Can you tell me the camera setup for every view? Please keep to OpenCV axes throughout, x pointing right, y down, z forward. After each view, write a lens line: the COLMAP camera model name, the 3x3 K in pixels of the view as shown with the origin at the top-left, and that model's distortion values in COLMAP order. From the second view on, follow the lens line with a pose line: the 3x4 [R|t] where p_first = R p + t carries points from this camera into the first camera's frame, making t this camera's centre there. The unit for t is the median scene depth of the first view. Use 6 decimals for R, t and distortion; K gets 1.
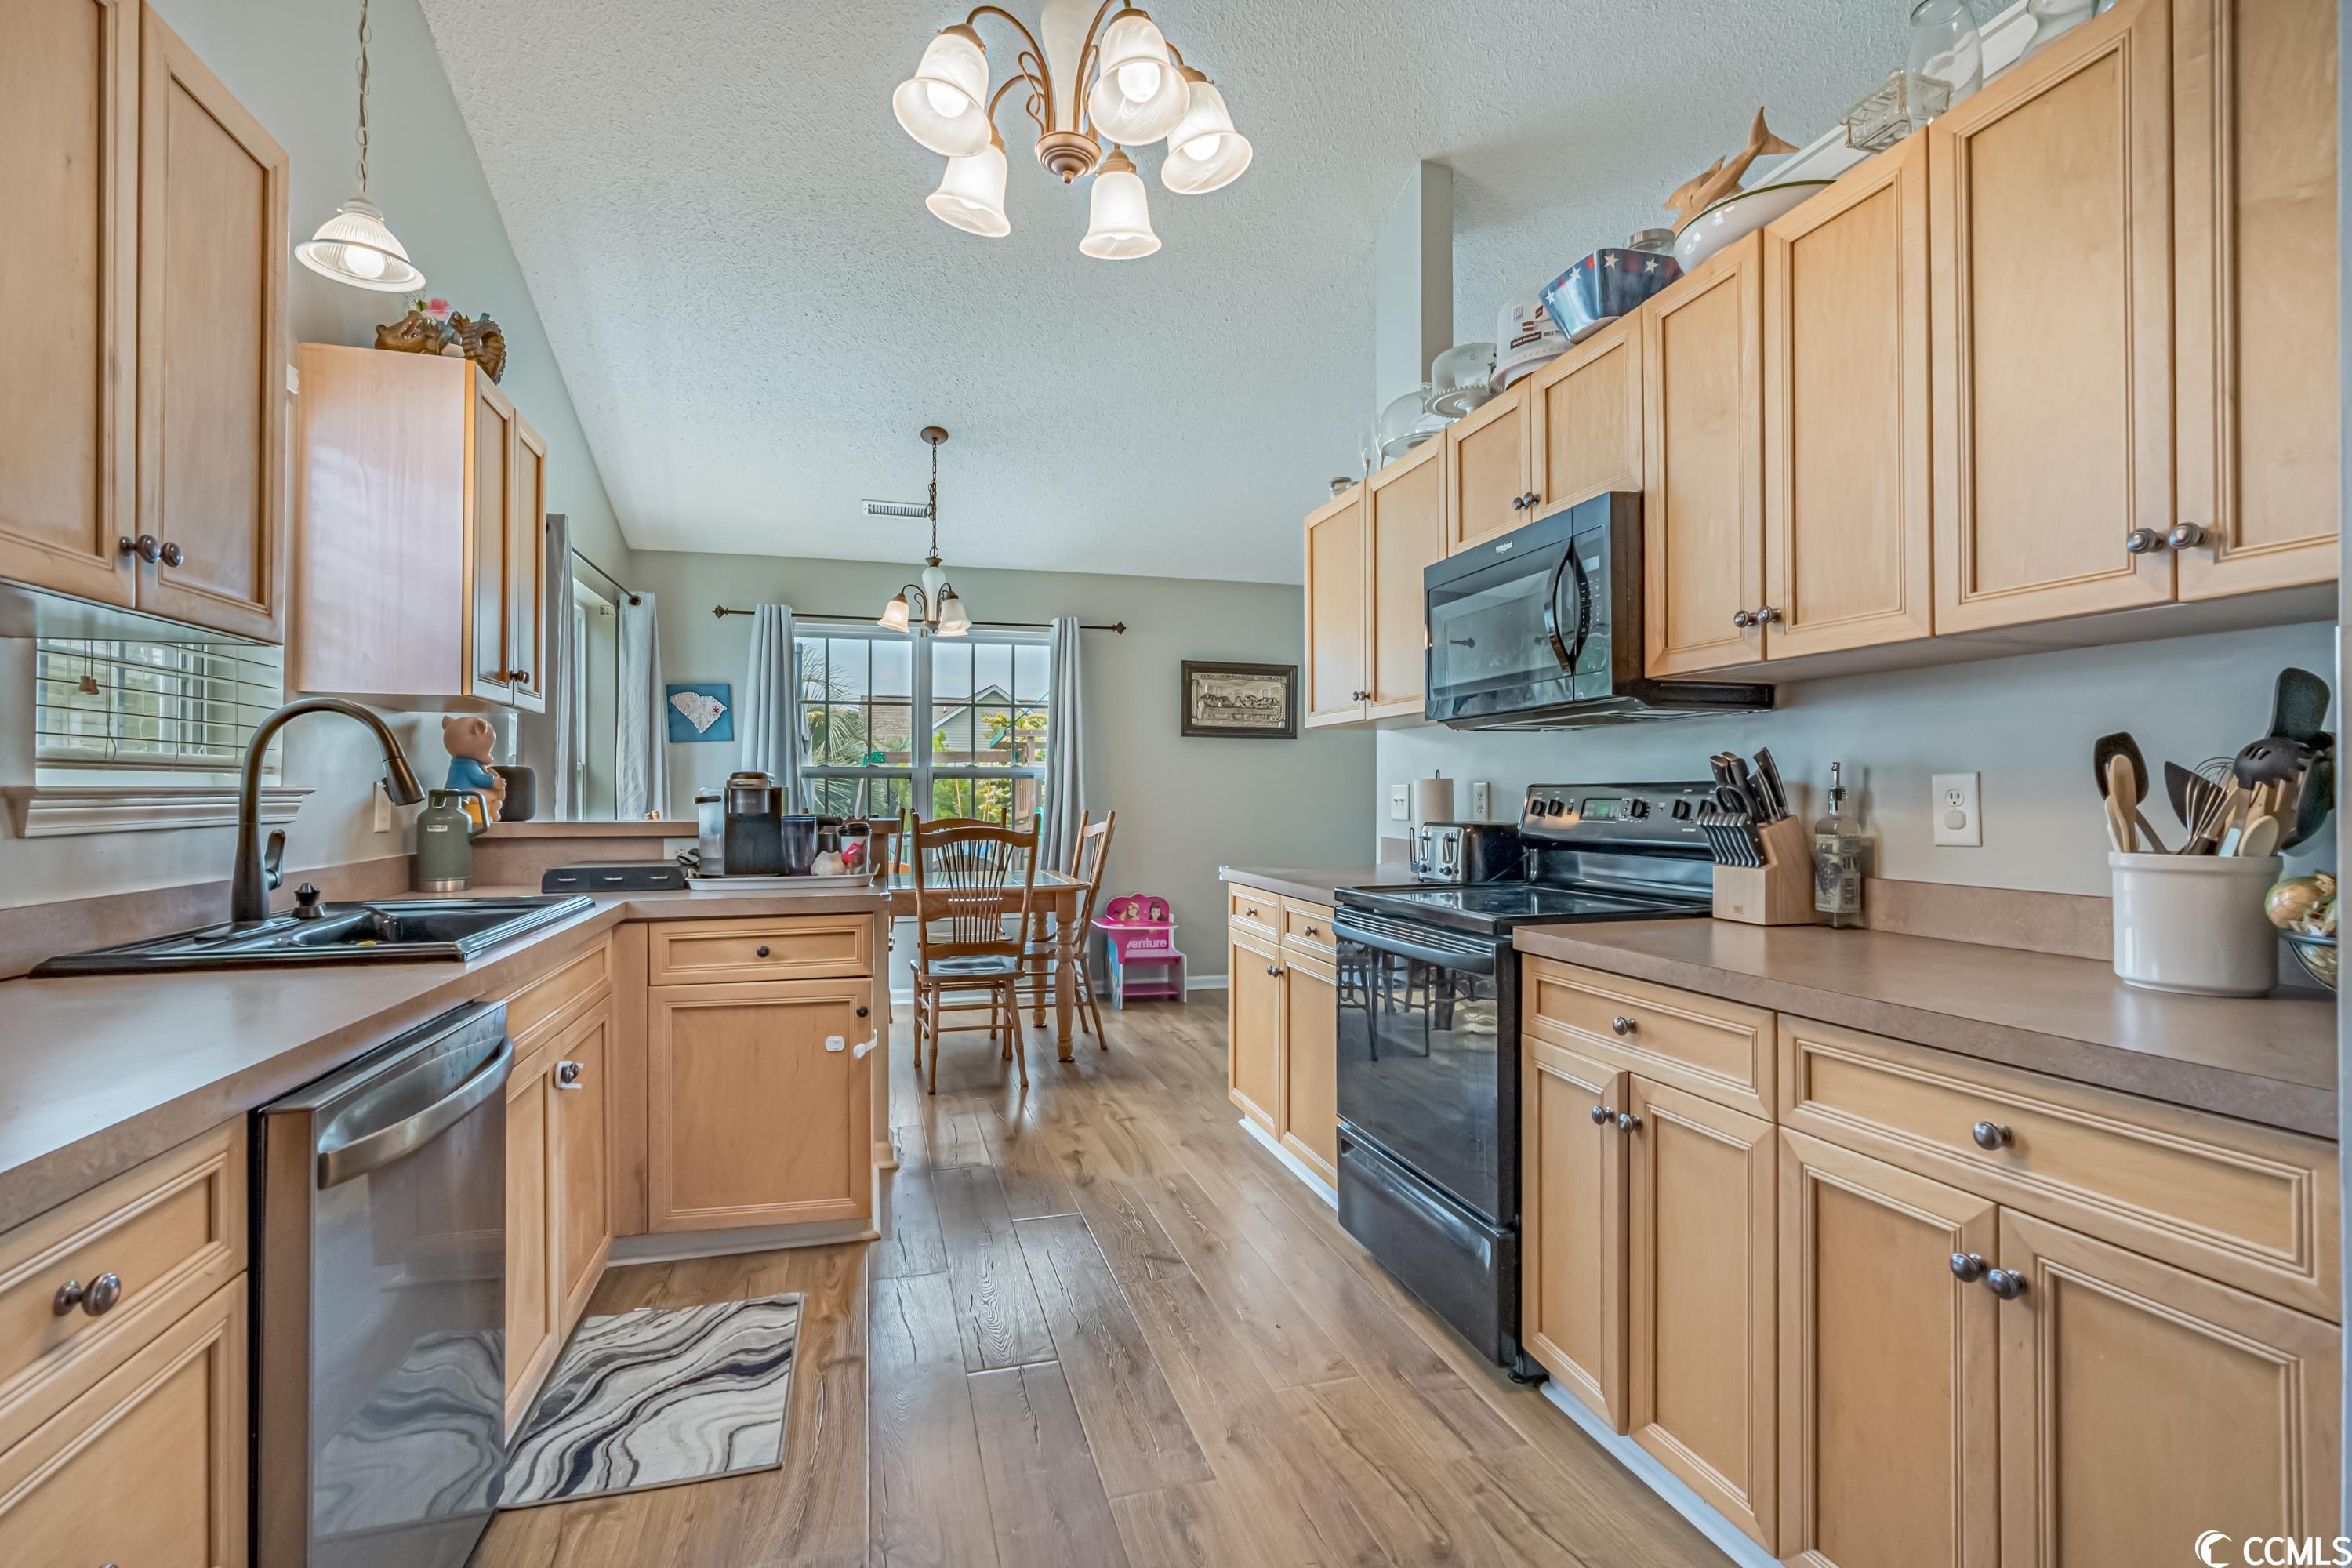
lens RADIAL K [[1080.1, 0, 1175.2], [0, 1080.1, 786.6], [0, 0, 1]] dist [-0.017335, 0.009006]
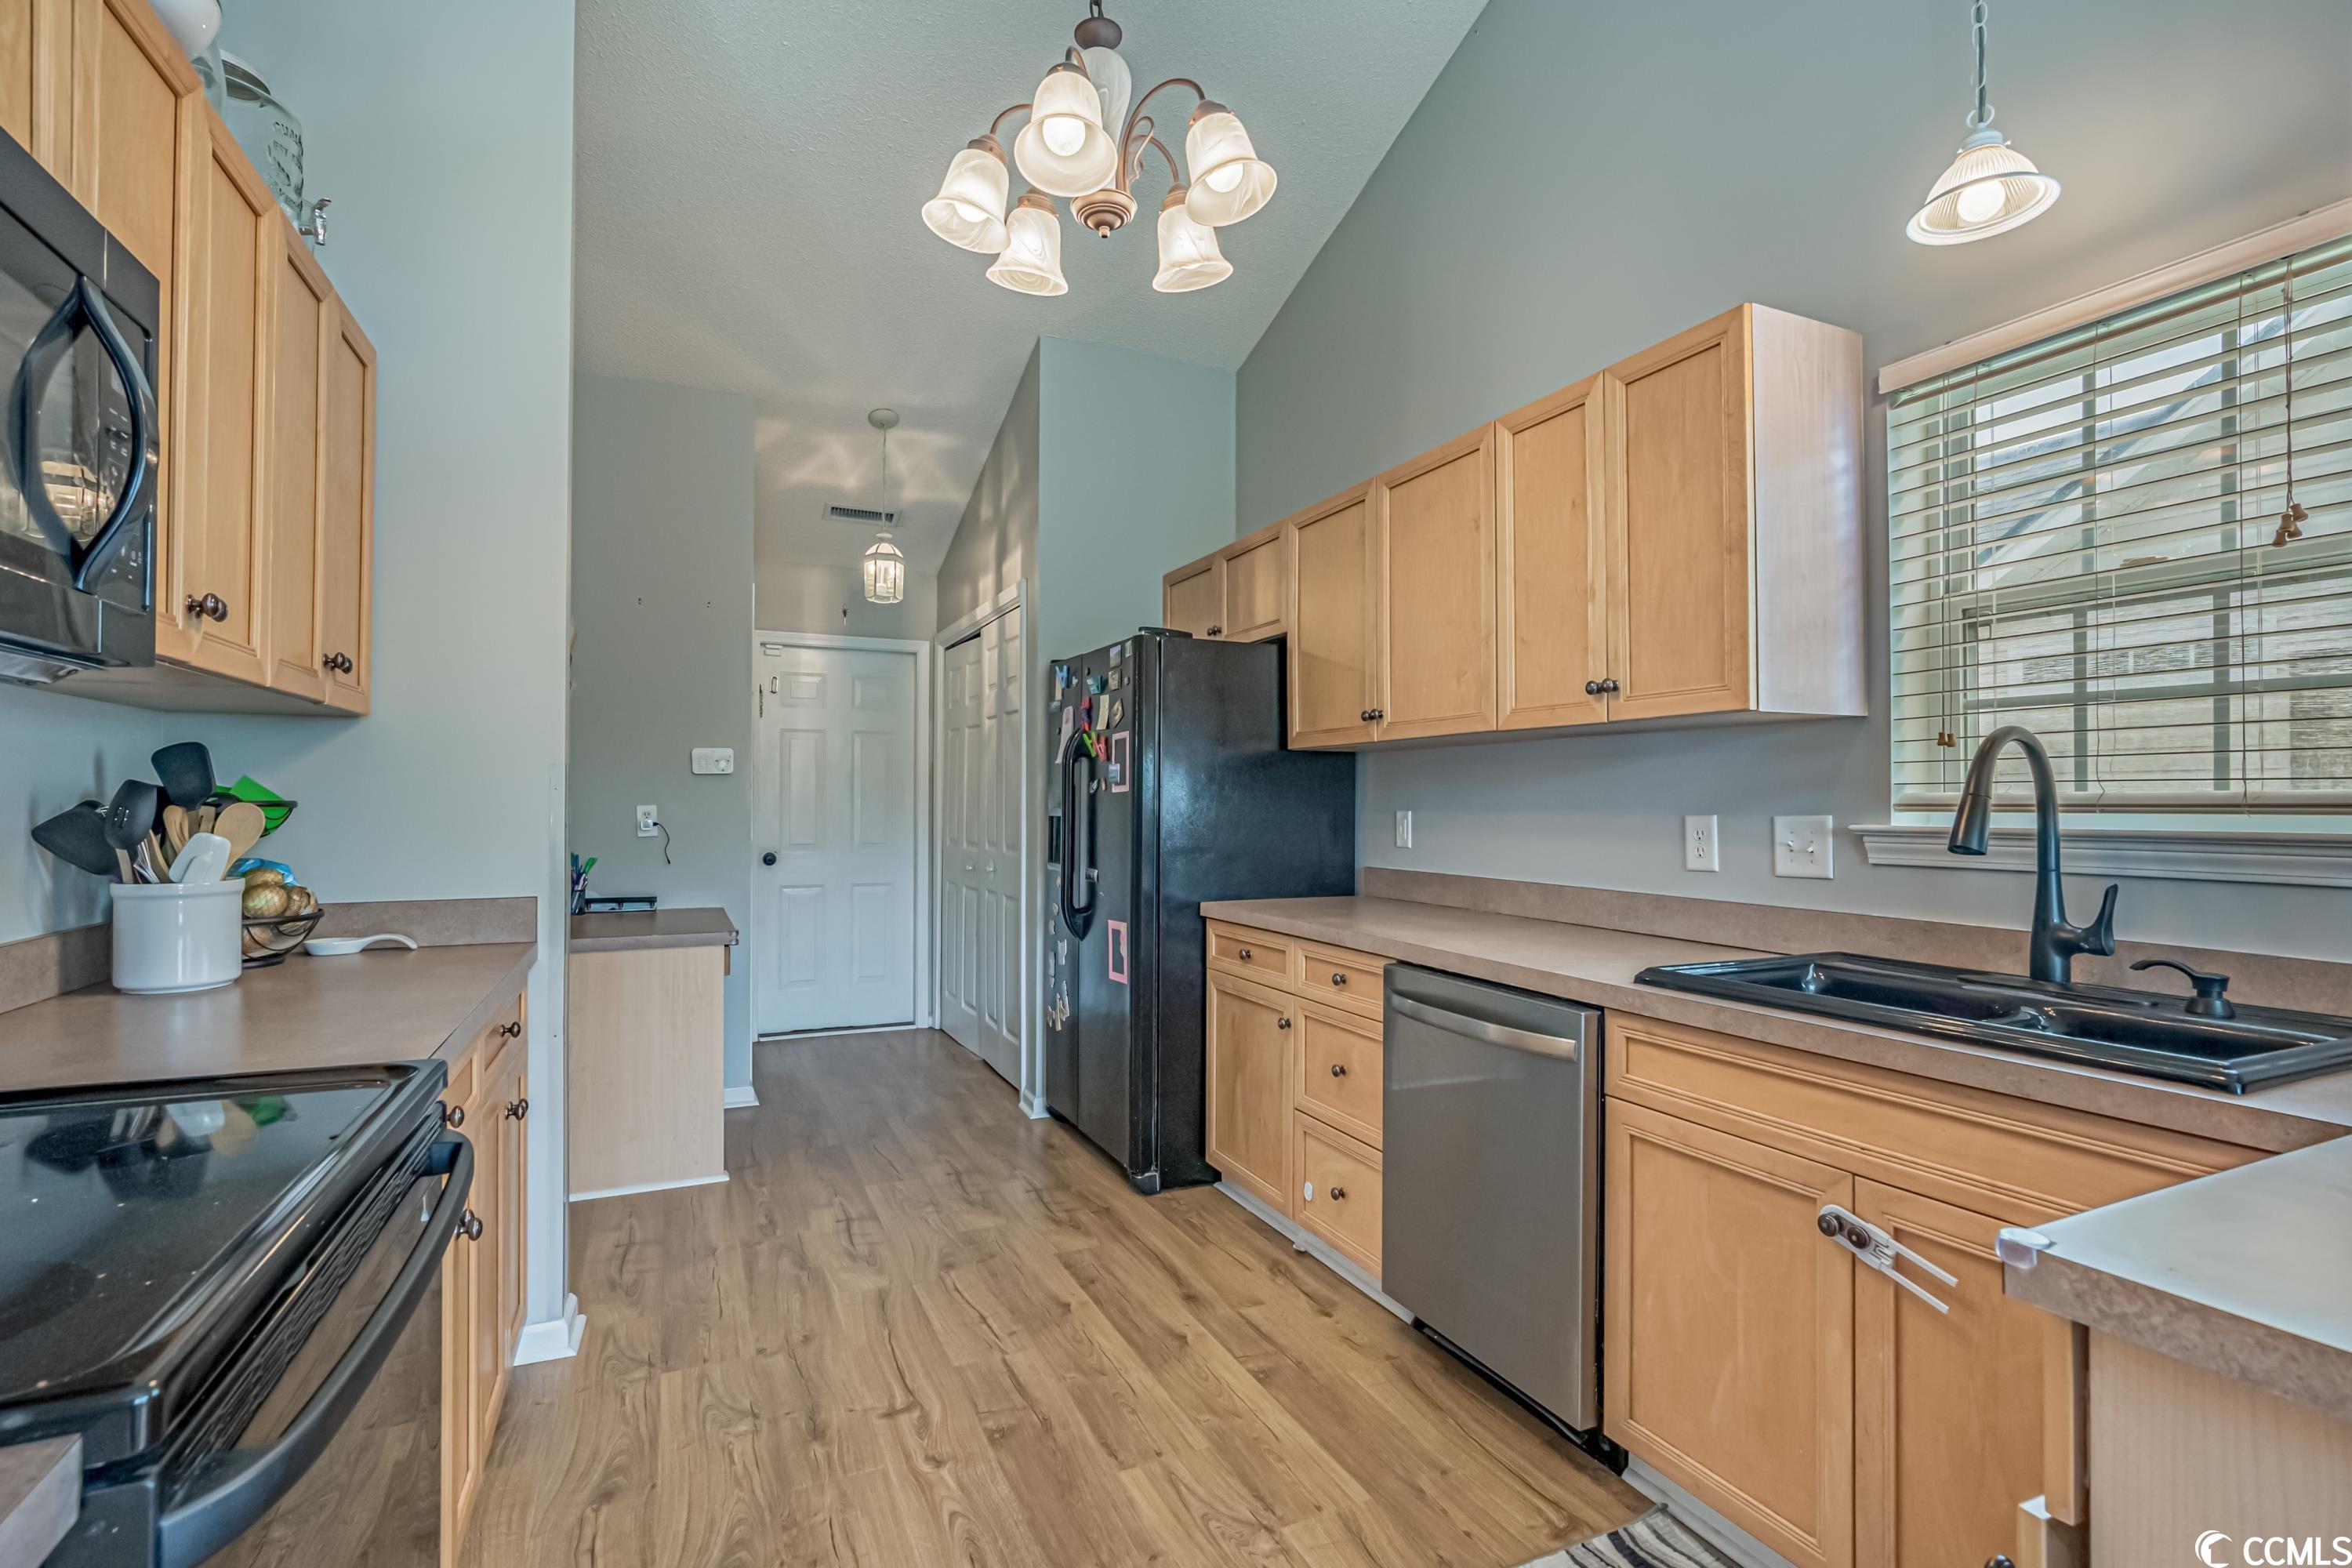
lens RADIAL K [[1080.1, 0, 1175.2], [0, 1080.1, 786.6], [0, 0, 1]] dist [-0.017335, 0.009006]
pose [[-0.987768, -0.004629, -0.155864, -0.004725], [-0.001796, 0.999831, -0.018316, -0.012160], [0.155922, -0.017812, -0.987609, 1.164409]]
